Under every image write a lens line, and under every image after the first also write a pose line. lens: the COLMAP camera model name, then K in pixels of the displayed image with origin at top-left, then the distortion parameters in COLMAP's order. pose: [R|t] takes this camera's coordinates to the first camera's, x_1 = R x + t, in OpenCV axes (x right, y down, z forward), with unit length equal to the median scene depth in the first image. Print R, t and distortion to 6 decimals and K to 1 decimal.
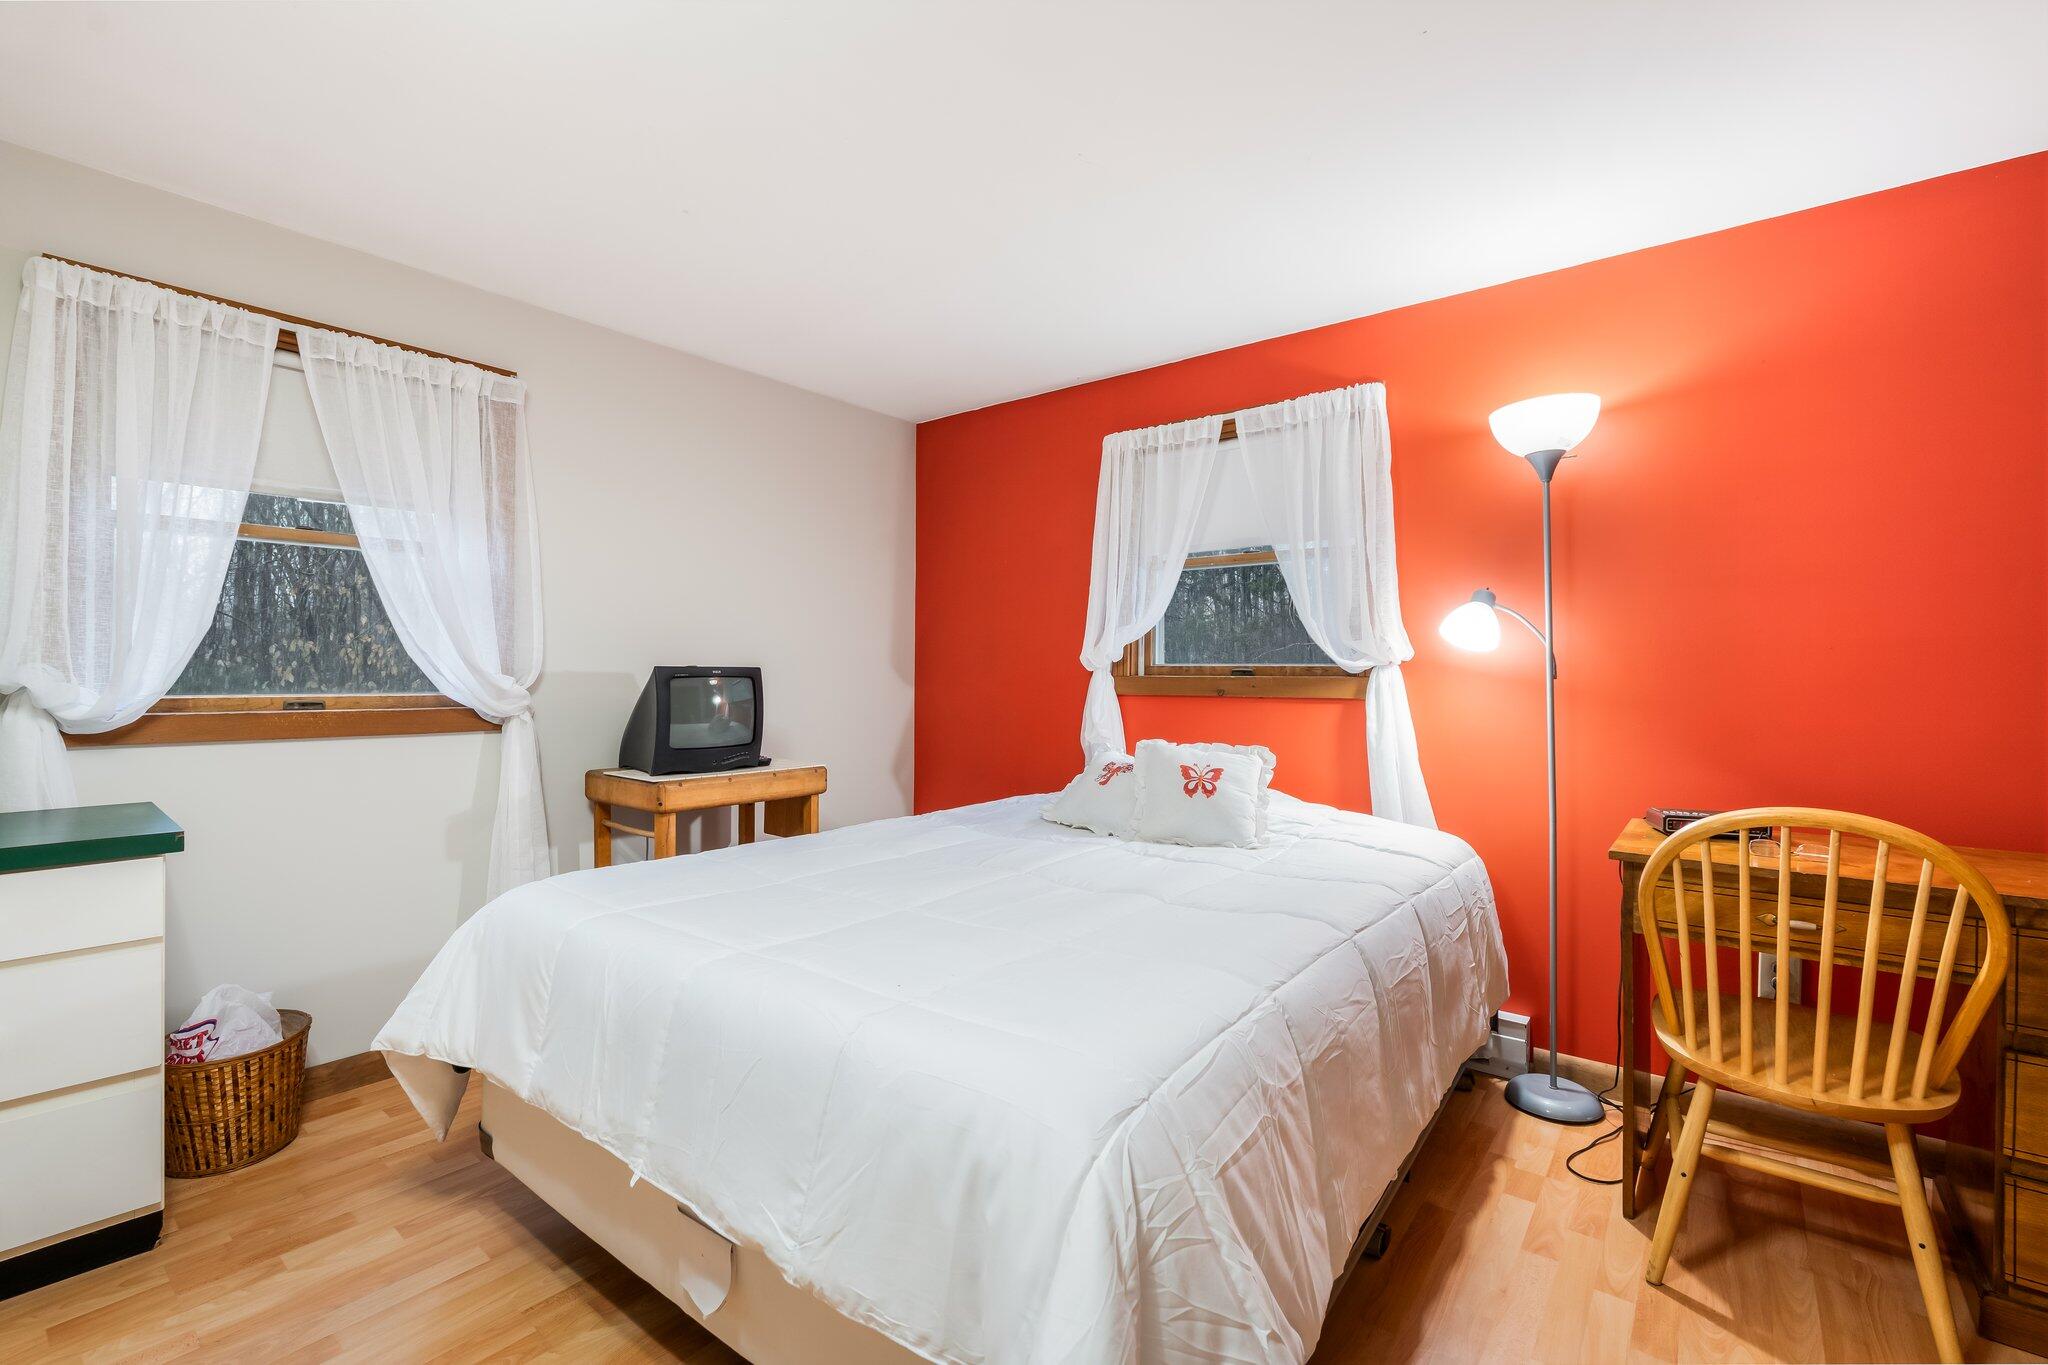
lens RADIAL K [[898.8, 0, 1026.3], [0, 898.8, 668.4], [0, 0, 1]] dist [-0.004640, -0.000179]
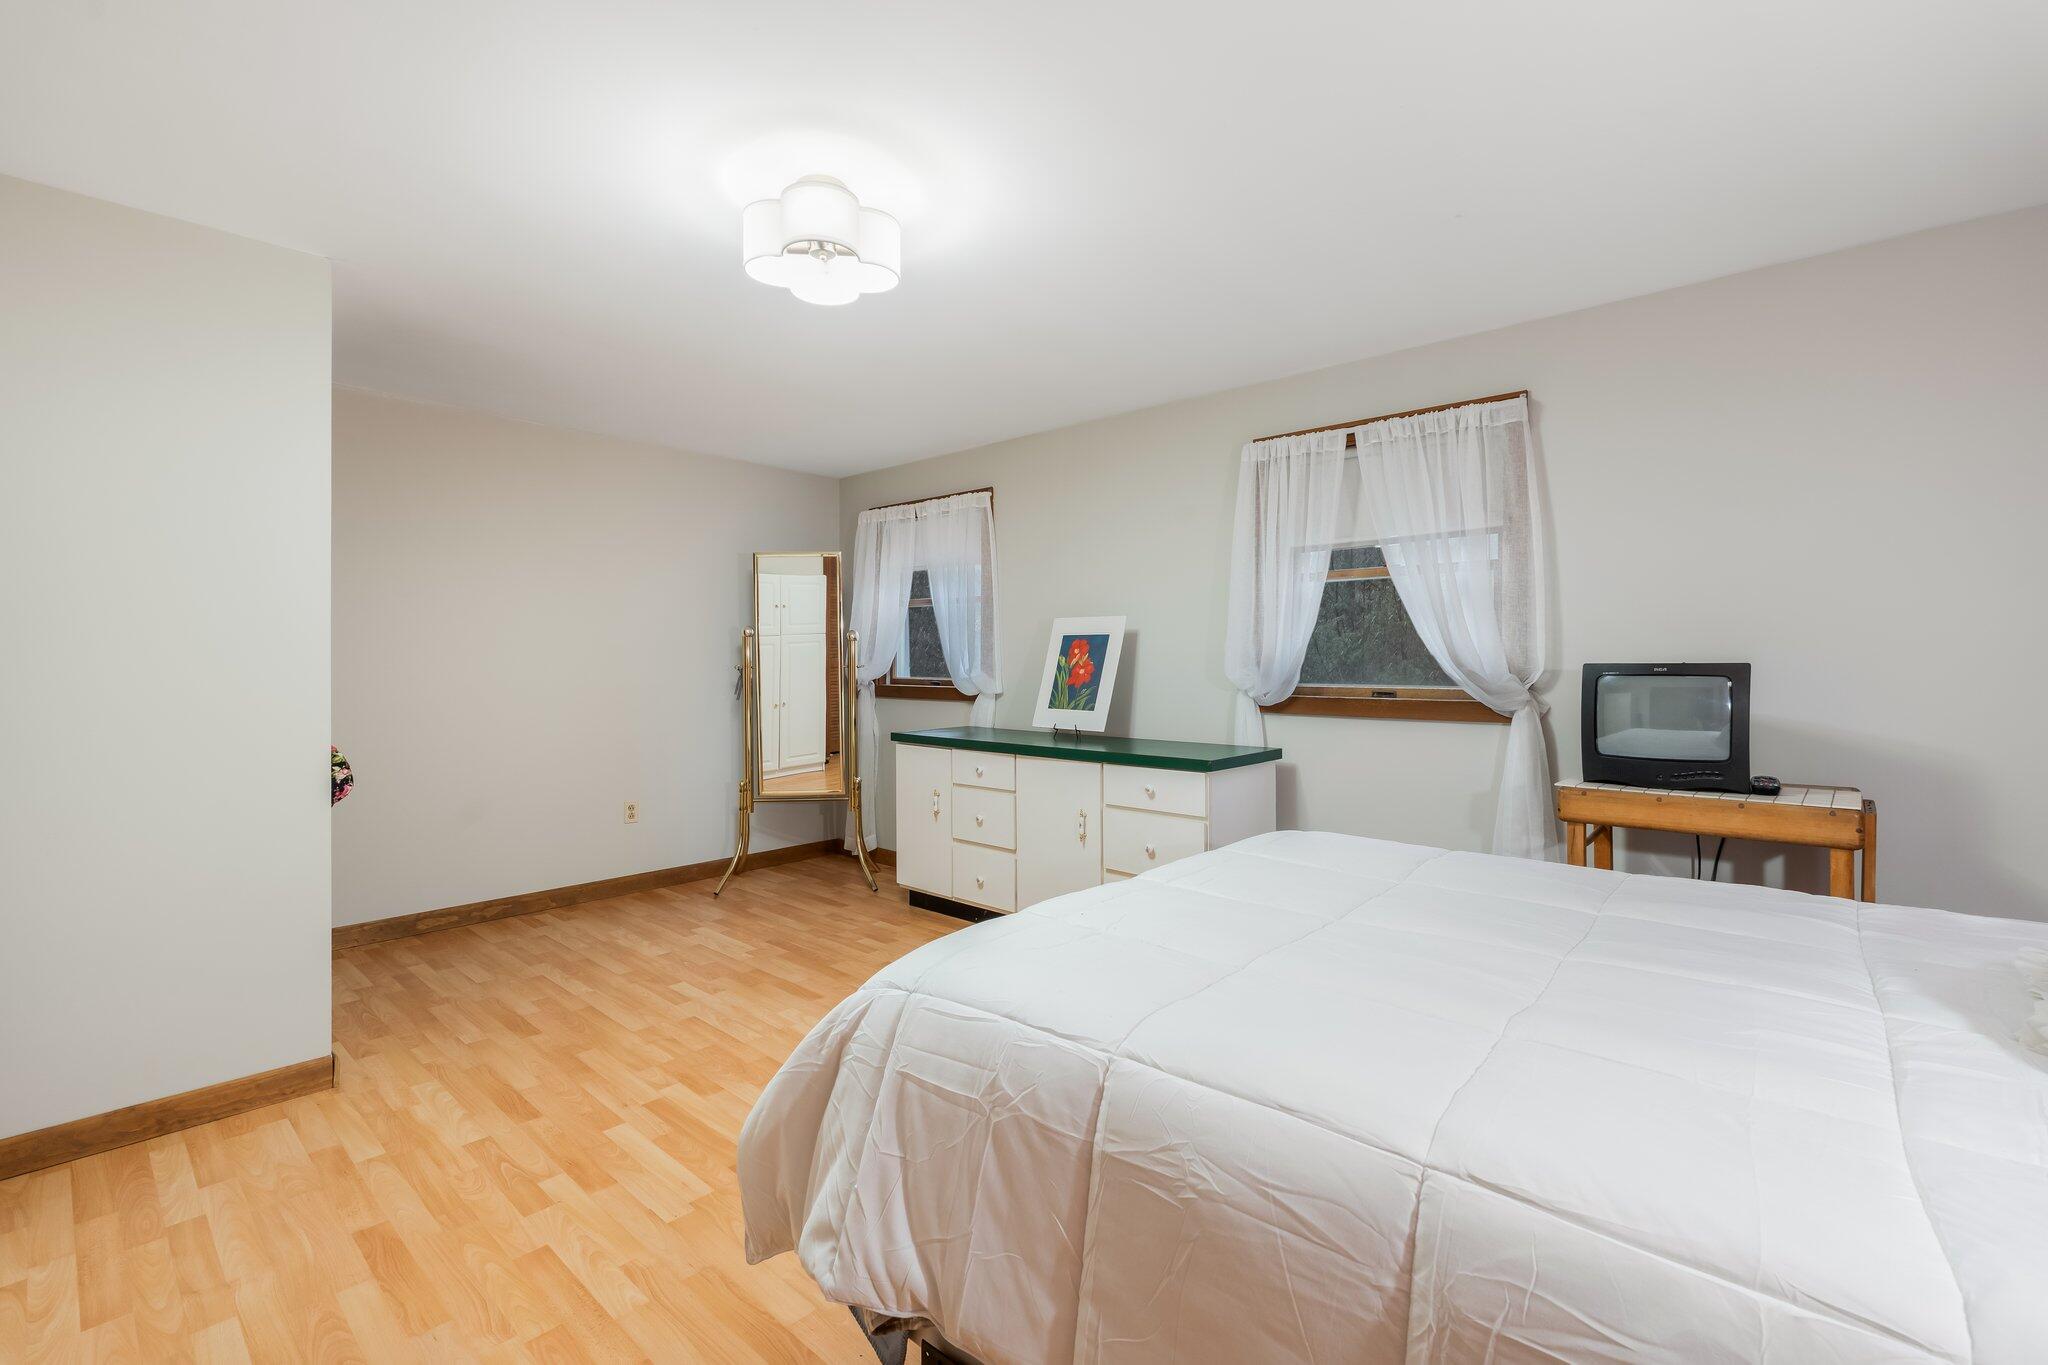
lens RADIAL K [[898.8, 0, 1026.3], [0, 898.8, 668.4], [0, 0, 1]] dist [-0.004640, -0.000179]
pose [[-0.059511, -0.001263, -0.998227, 0.609161], [0.006472, 0.999978, -0.001651, 0.000555], [0.998207, -0.006559, -0.059502, 0.526097]]
